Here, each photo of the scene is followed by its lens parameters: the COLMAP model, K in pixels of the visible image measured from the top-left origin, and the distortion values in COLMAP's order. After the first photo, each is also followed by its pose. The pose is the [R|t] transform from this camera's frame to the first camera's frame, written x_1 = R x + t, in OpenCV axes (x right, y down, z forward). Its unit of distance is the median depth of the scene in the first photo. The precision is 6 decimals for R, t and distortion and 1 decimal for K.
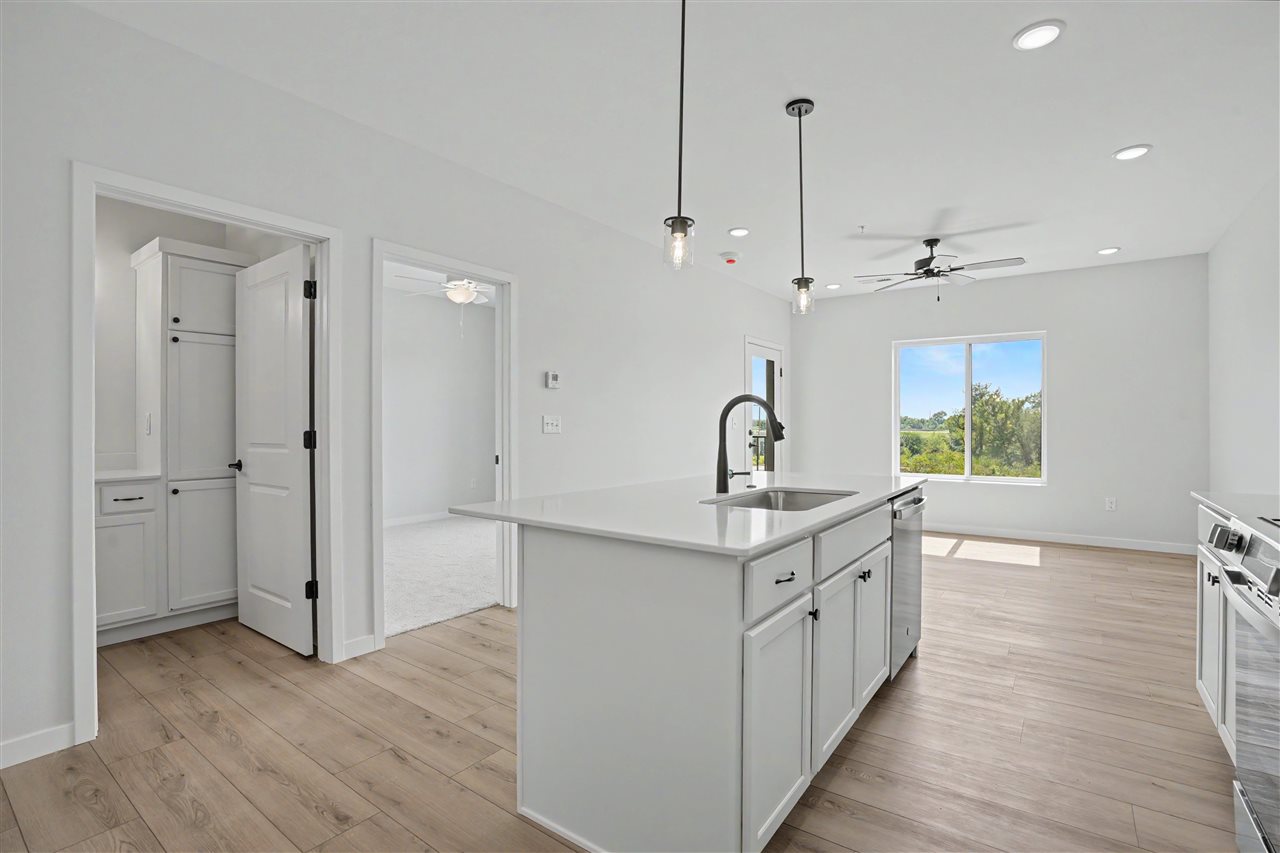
lens RADIAL K [[606.4, 0, 640.0], [0, 606.4, 426.5], [0, 0, 1]] dist [-0.058211, 0.000070]
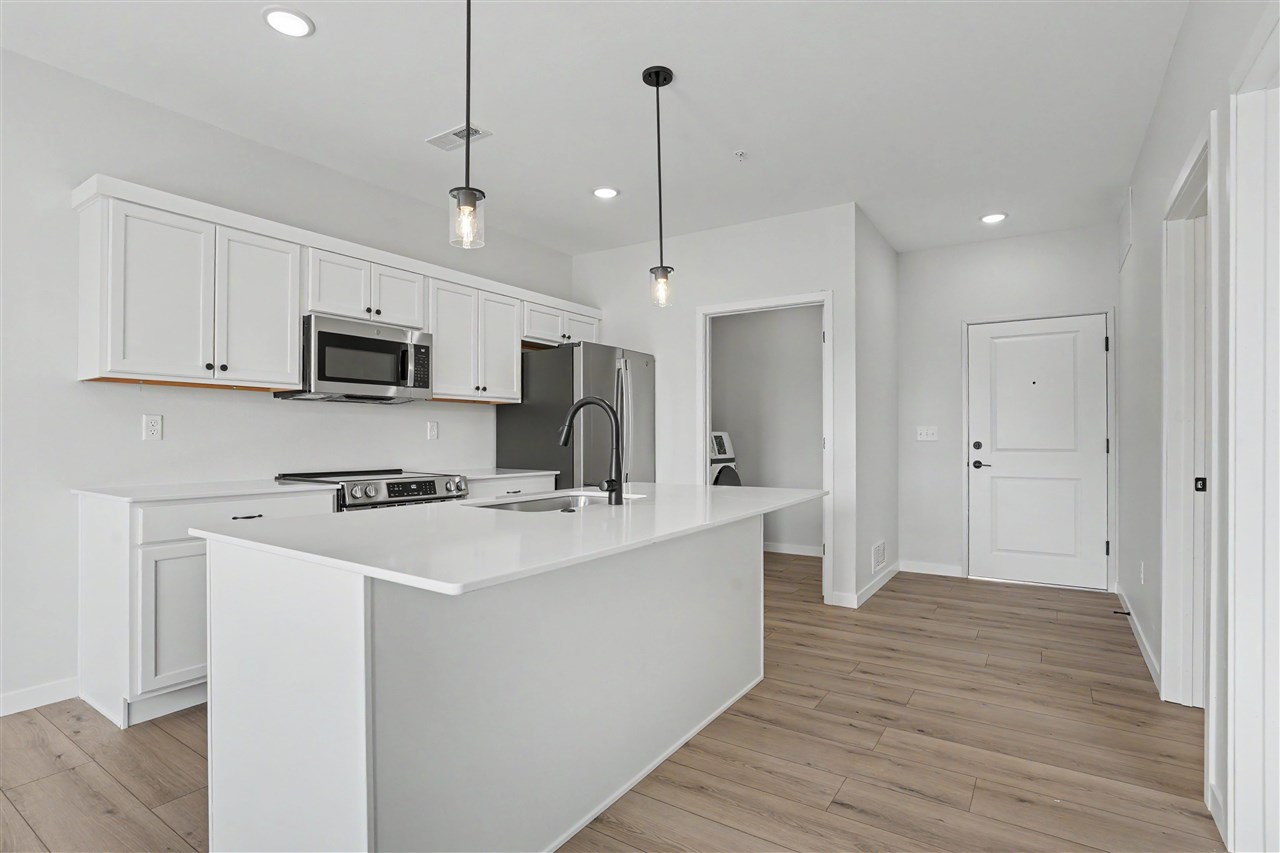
lens RADIAL K [[637.1, 0, 637.7], [0, 637.1, 433.6], [0, 0, 1]] dist [-0.002179, -0.000175]
pose [[-0.998717, -0.001535, -0.050614, 0.136858], [-0.001571, 0.999999, 0.000659, 0.004649], [0.050613, 0.000738, -0.998718, 1.746919]]
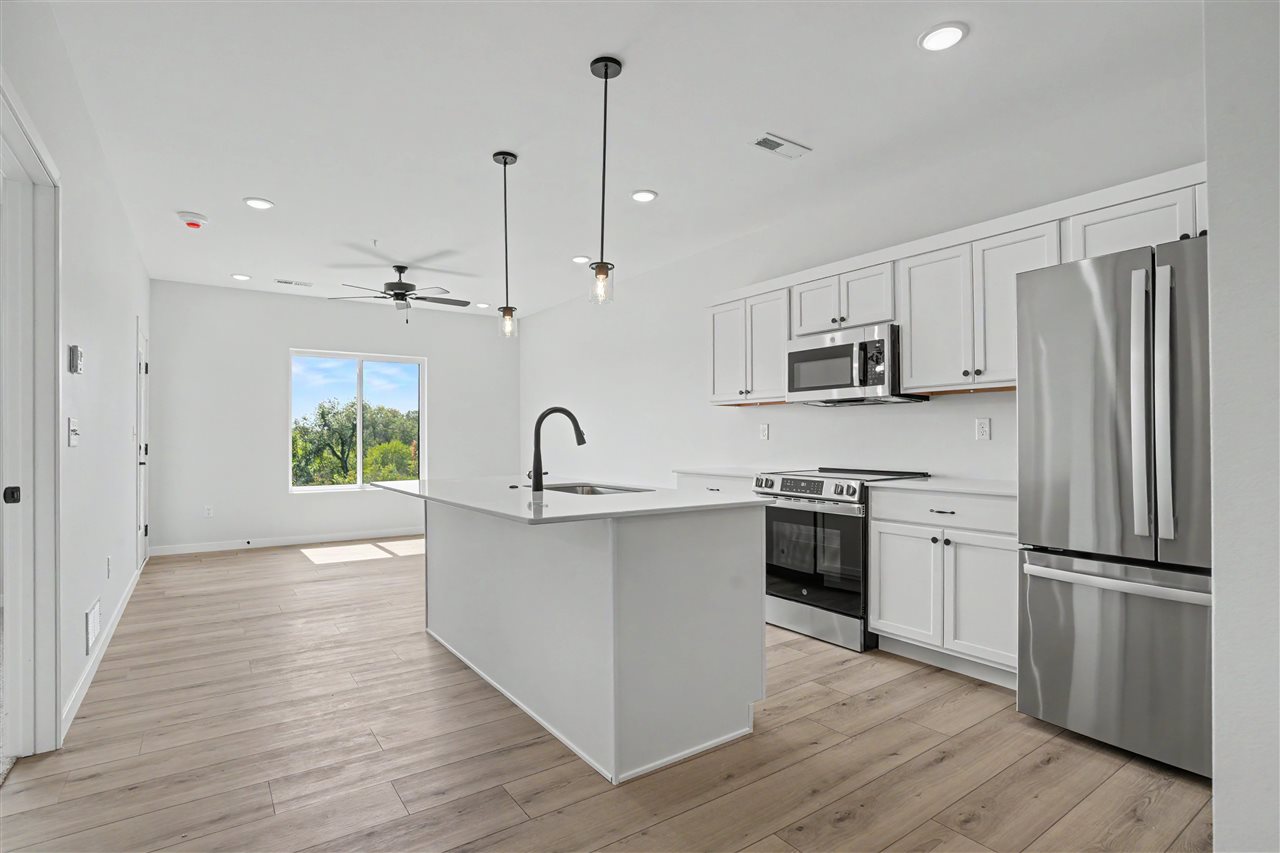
lens RADIAL K [[637.1, 0, 637.7], [0, 637.1, 433.6], [0, 0, 1]] dist [-0.002179, -0.000175]
pose [[0.324449, 0.003740, 0.945896, -0.855518], [0.008775, 0.999937, -0.006964, 0.010168], [-0.945863, 0.010560, 0.324396, 0.378771]]
